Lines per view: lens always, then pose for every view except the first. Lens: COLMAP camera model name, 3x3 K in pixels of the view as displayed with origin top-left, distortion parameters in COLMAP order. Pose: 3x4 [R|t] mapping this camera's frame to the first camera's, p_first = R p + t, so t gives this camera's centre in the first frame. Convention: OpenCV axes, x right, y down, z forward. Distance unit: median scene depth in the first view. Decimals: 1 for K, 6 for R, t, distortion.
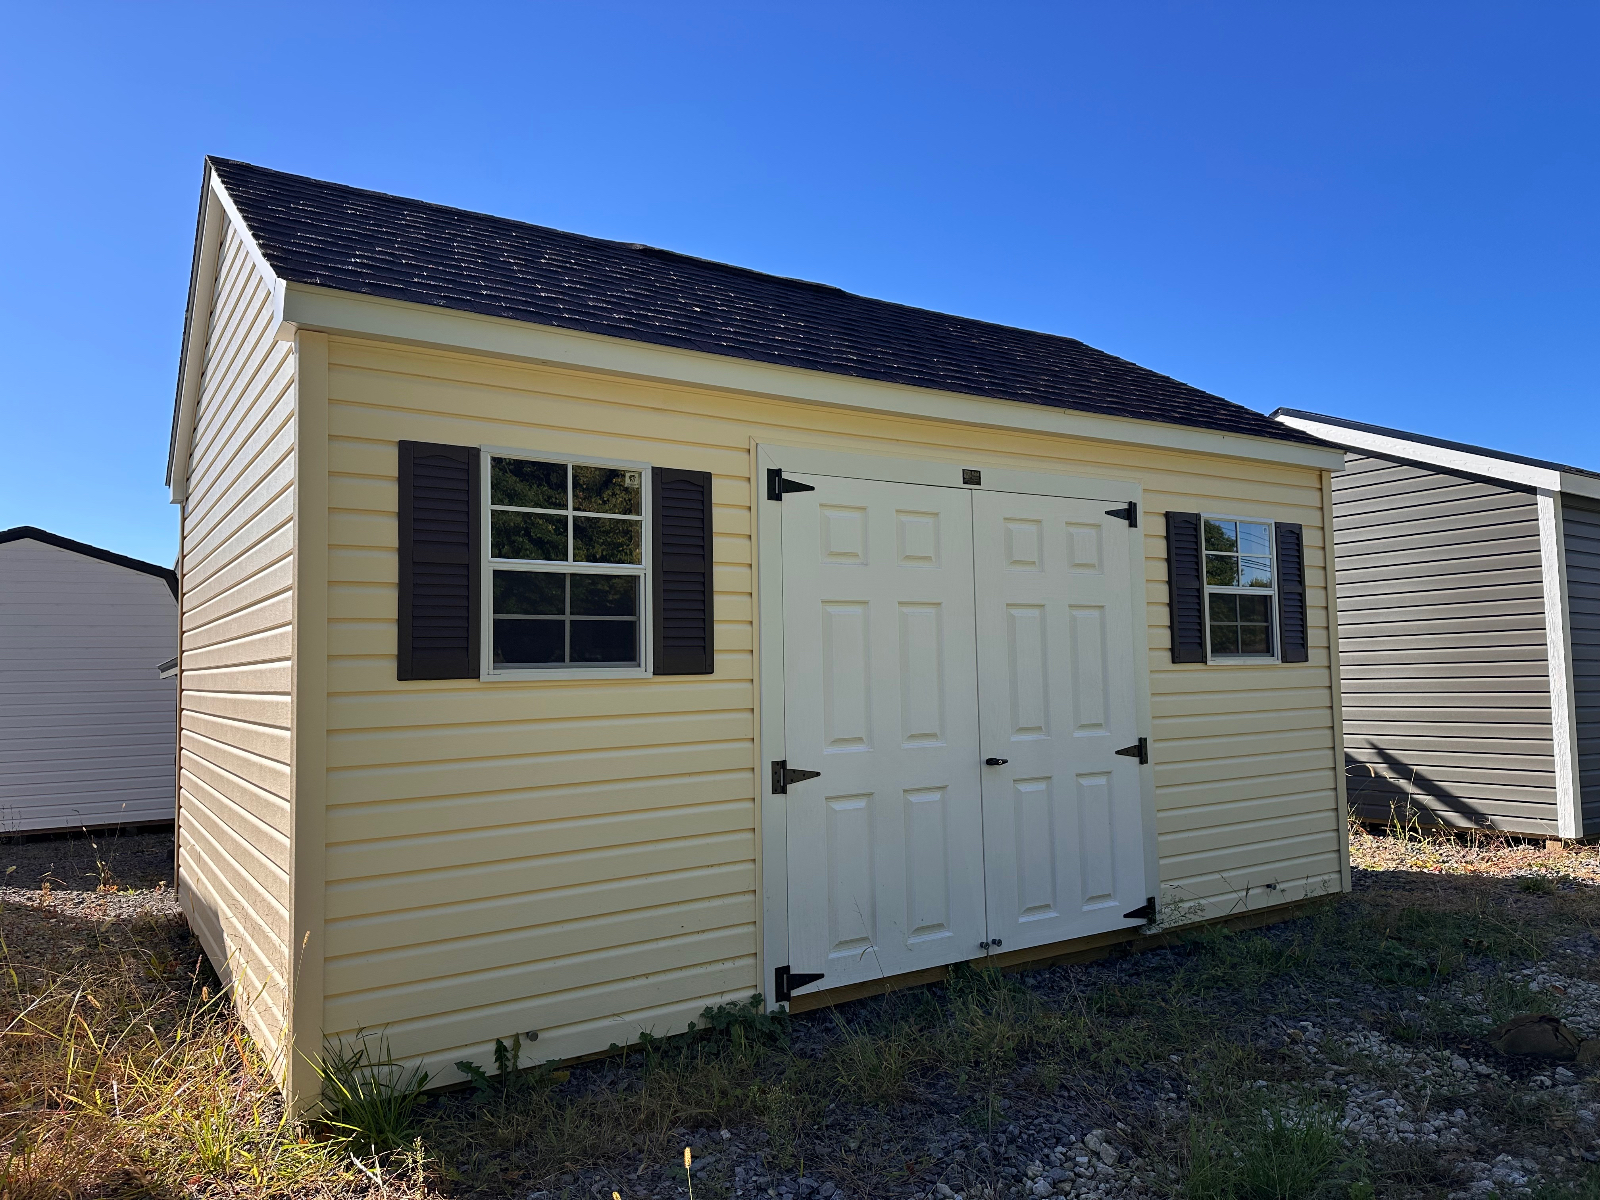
lens RADIAL K [[1135.0, 0, 798.0], [0, 1135.0, 594.8], [0, 0, 1]] dist [0.017114, -0.011863]
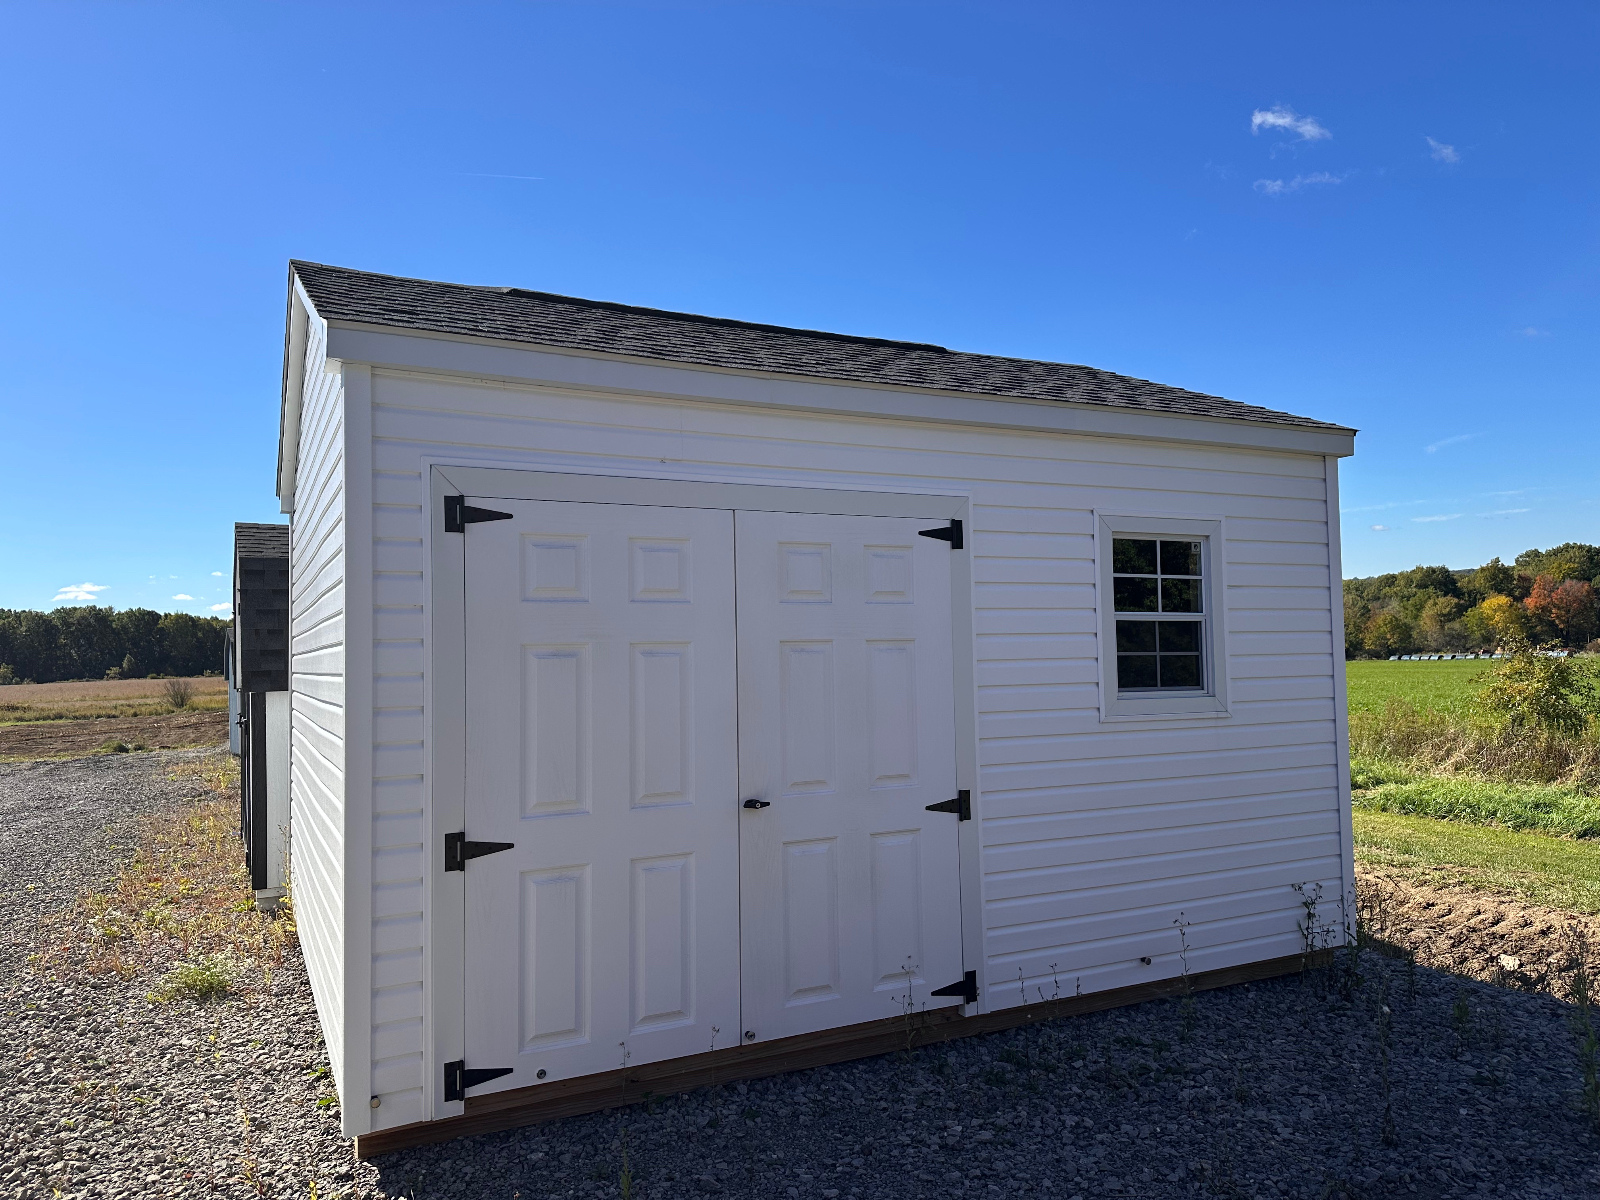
lens RADIAL K [[1135.0, 0, 803.0], [0, 1135.0, 604.9], [0, 0, 1]] dist [0.017114, -0.011863]
pose [[0.993492, -0.015619, -0.112822, 0.281884], [0.015078, 0.999870, -0.005645, -0.013341], [0.112895, 0.003908, 0.993599, 0.120410]]
